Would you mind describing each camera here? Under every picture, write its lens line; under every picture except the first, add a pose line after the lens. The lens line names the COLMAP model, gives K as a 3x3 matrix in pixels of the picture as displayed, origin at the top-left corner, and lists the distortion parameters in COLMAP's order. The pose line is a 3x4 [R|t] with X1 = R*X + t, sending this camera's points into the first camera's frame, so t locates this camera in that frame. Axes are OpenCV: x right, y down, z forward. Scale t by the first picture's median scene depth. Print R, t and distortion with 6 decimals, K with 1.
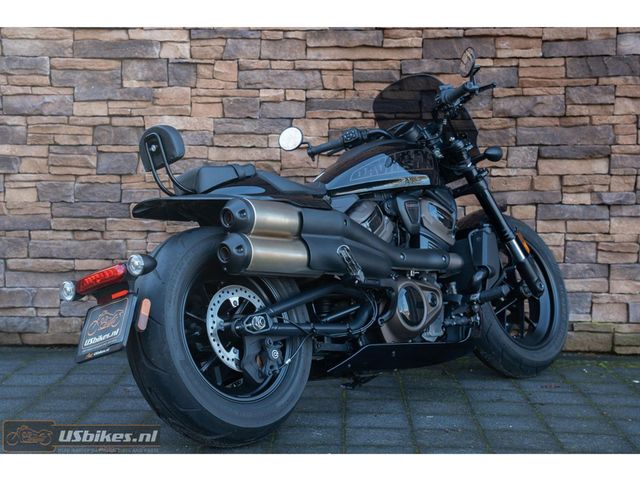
lens RADIAL K [[1175.9, 0, 298.2], [0, 1175.9, 227.9], [0, 0, 1]] dist [0.319781, -0.090813]
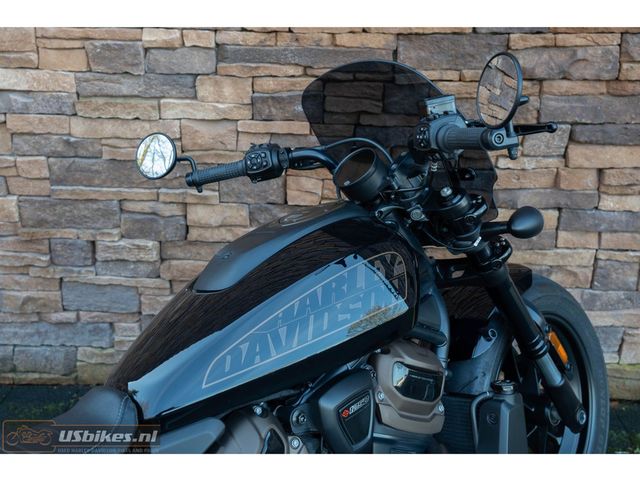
lens RADIAL K [[734.3, 0, 323.5], [0, 734.3, 203.0], [0, 0, 1]] dist [0.023257, 0.057817]
pose [[0.999950, 0.009487, -0.003300, 0.066981], [-0.008288, 0.964921, 0.262409, -0.131719], [0.005673, -0.262368, 0.964951, 0.596360]]
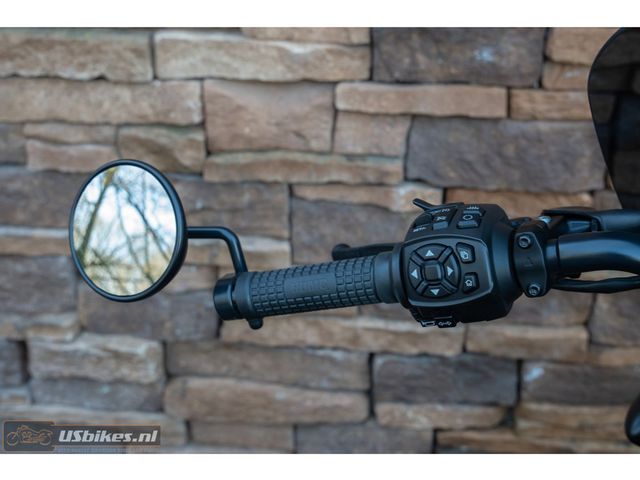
lens RADIAL K [[937.6, 0, 353.0], [0, 937.6, 241.0], [0, 0, 1]] dist [0.018208, 0.045261]
pose [[0.998777, 0.019860, -0.045267, 0.032262], [-0.001469, 0.927267, 0.374398, -0.116752], [0.049410, -0.373873, 0.926163, 0.783719]]
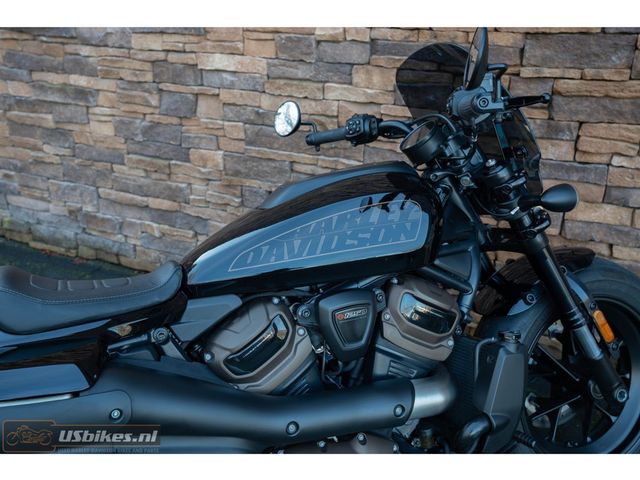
lens RADIAL K [[626.2, 0, 320.0], [0, 626.2, 240.0], [0, 0, 1]] dist [0.000564, 0.149478]
pose [[0.918359, 0.155740, -0.363816, 0.147009], [-0.032230, 0.945689, 0.323470, -0.117184], [0.394434, -0.285336, 0.873502, 0.590876]]
